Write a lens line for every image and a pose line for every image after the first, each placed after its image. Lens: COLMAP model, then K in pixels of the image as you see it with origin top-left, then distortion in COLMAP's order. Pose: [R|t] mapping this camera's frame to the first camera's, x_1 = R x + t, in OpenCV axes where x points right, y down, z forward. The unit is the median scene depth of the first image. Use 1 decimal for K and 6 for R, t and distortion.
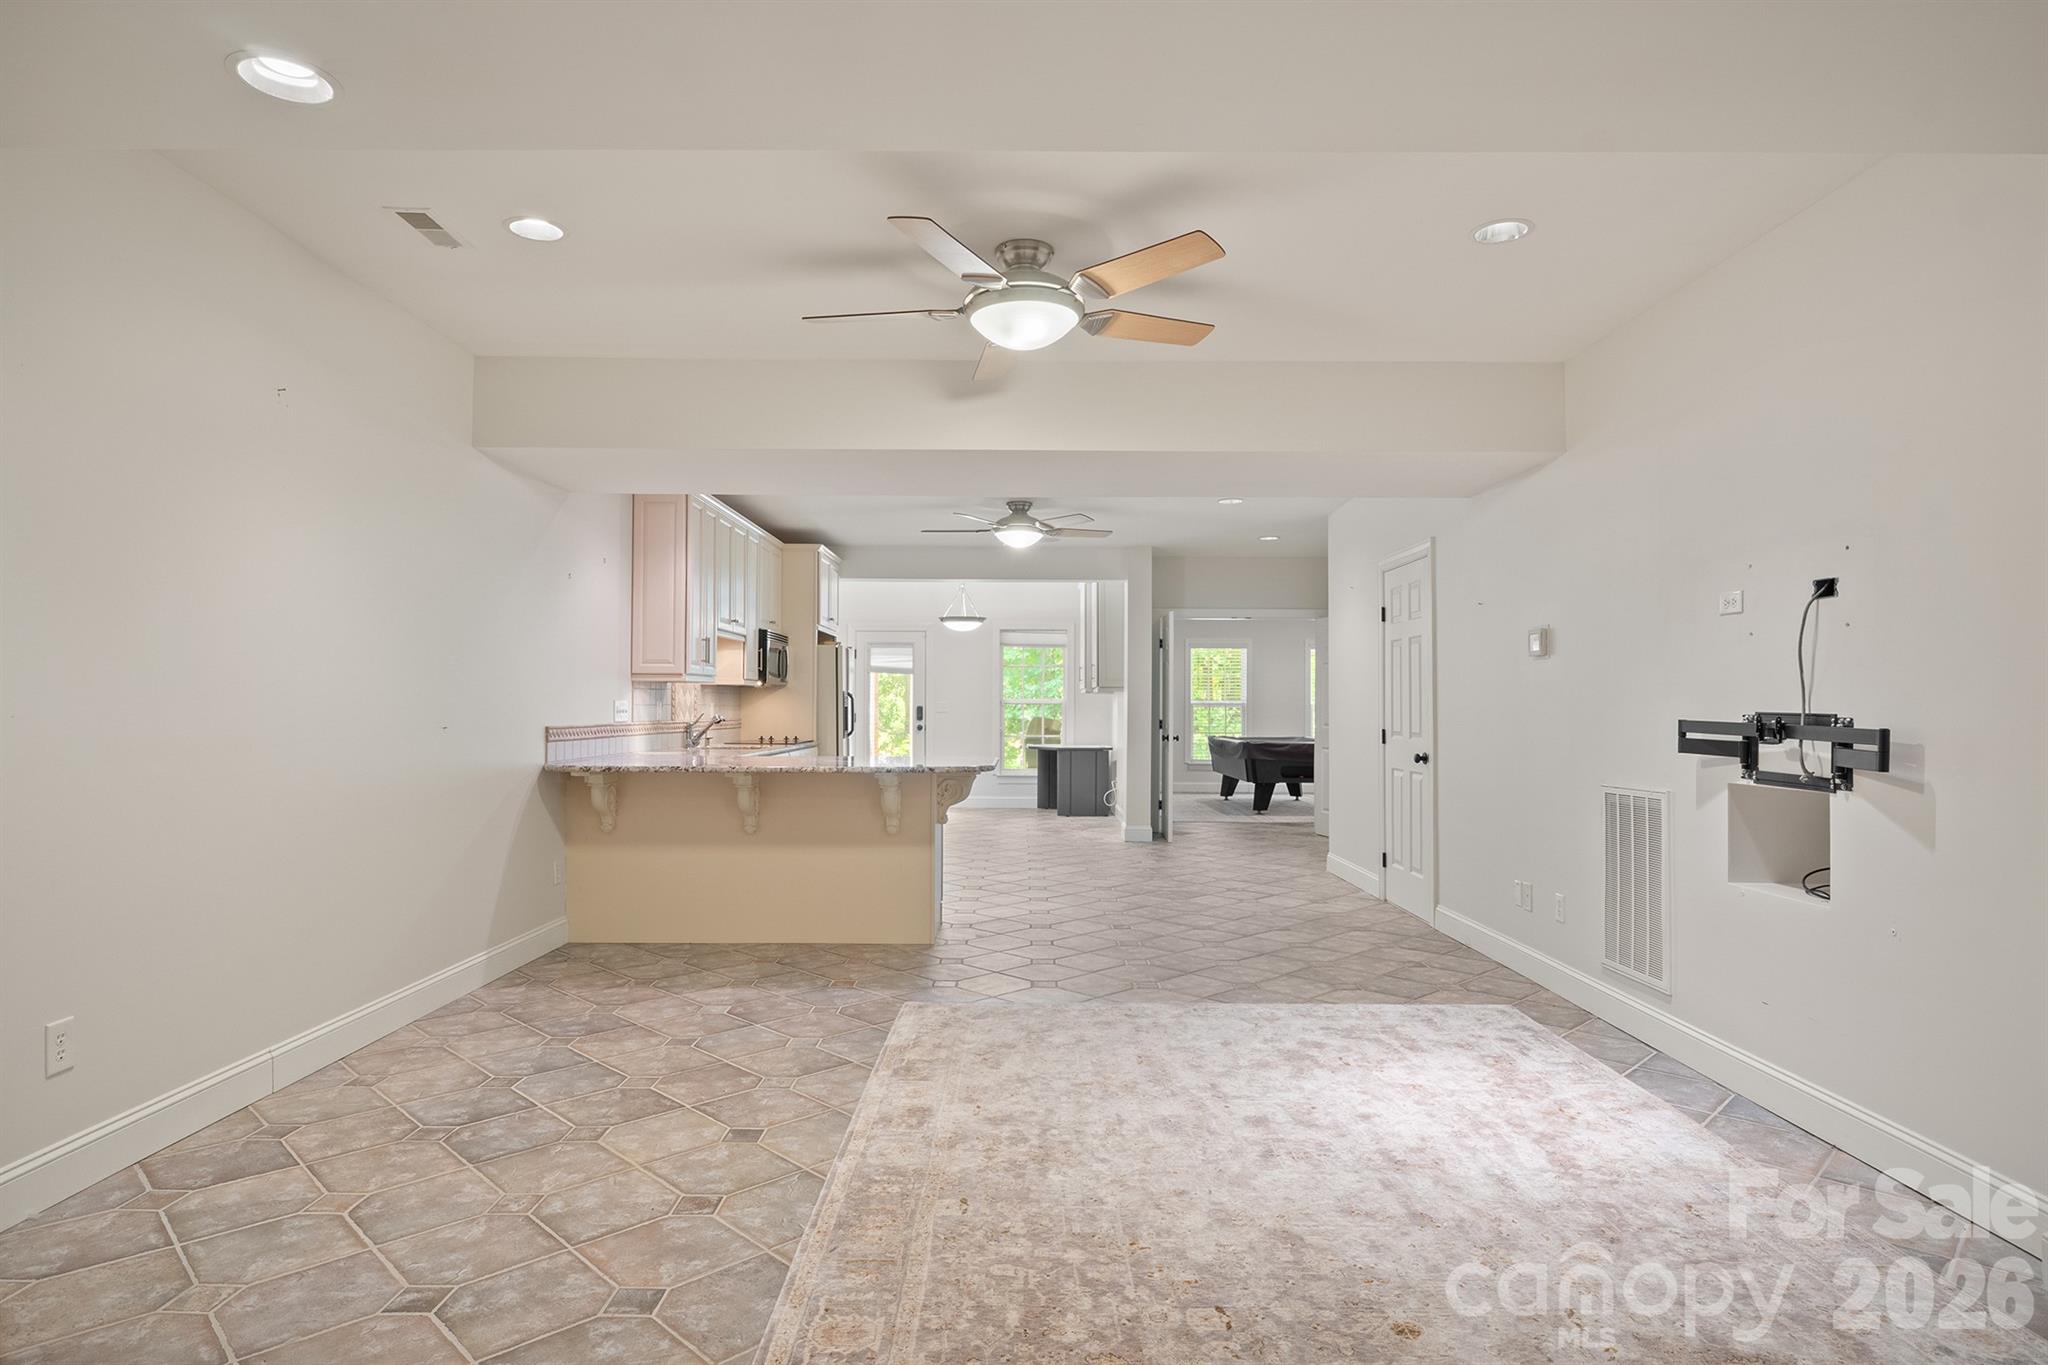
lens RADIAL K [[1133.2, 0, 1035.2], [0, 1133.2, 697.6], [0, 0, 1]] dist [-0.003862, -0.003815]
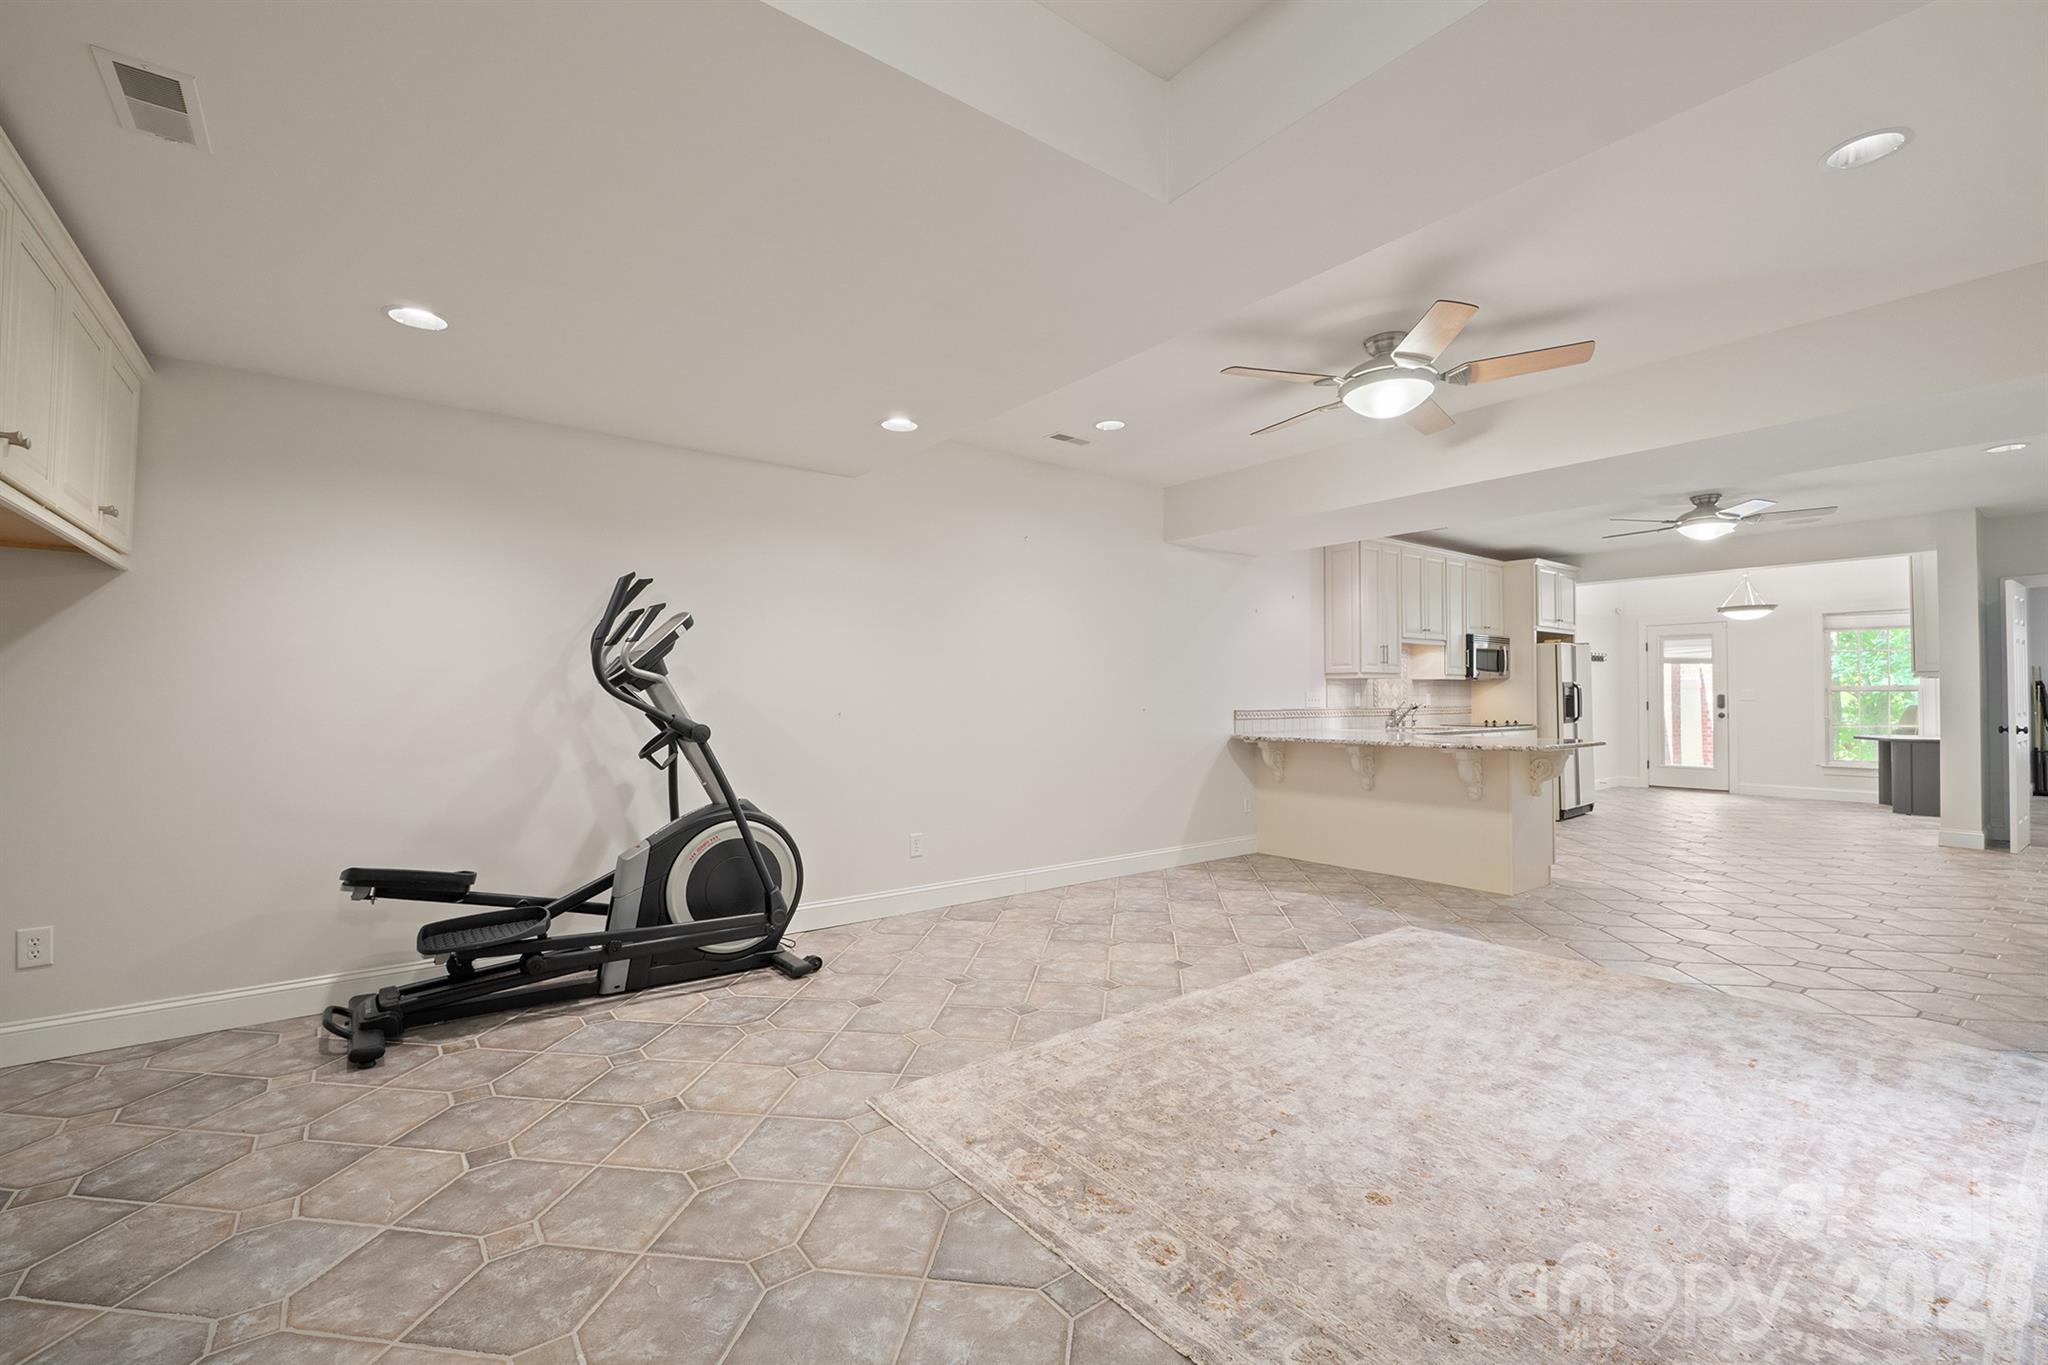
lens RADIAL K [[868.3, 0, 1022.7], [0, 868.3, 686.7], [0, 0, 1]] dist [-0.009429, 0.000458]
pose [[0.604774, -0.015242, -0.796251, 0.231676], [0.011795, 0.999879, -0.010181, 0.001599], [0.796310, -0.003235, 0.604880, 0.033272]]
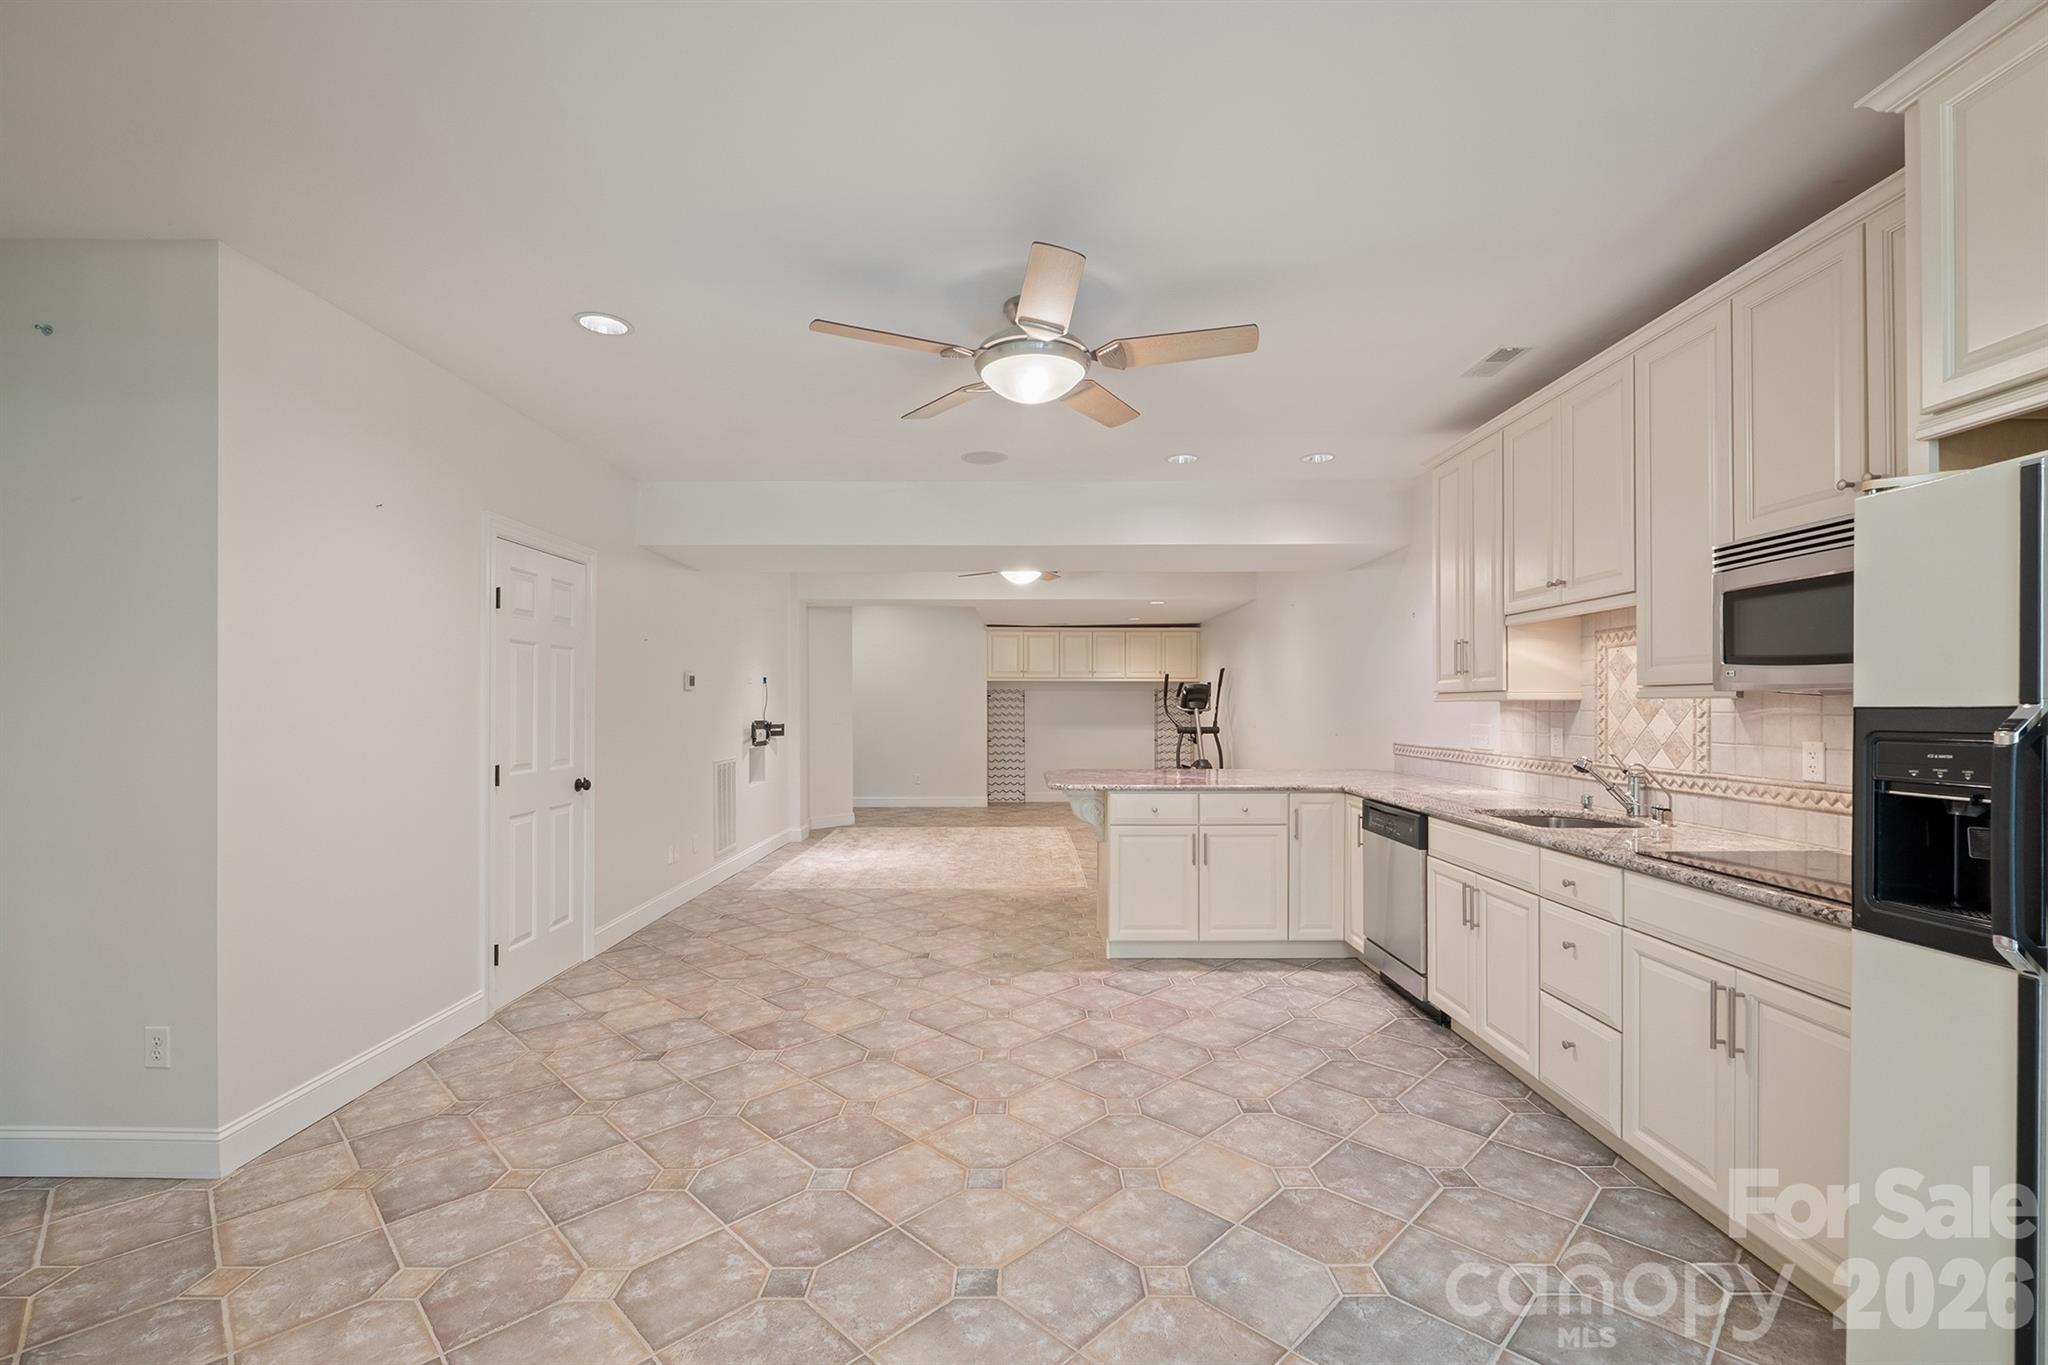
lens RADIAL K [[868.3, 0, 1025.3], [0, 868.3, 710.8], [0, 0, 1]] dist [-0.009429, 0.000458]
pose [[-0.999986, -0.003598, 0.003941, -0.013048], [-0.003602, 0.999993, -0.001021, -0.005092], [-0.003937, -0.001035, -0.999992, 1.351001]]
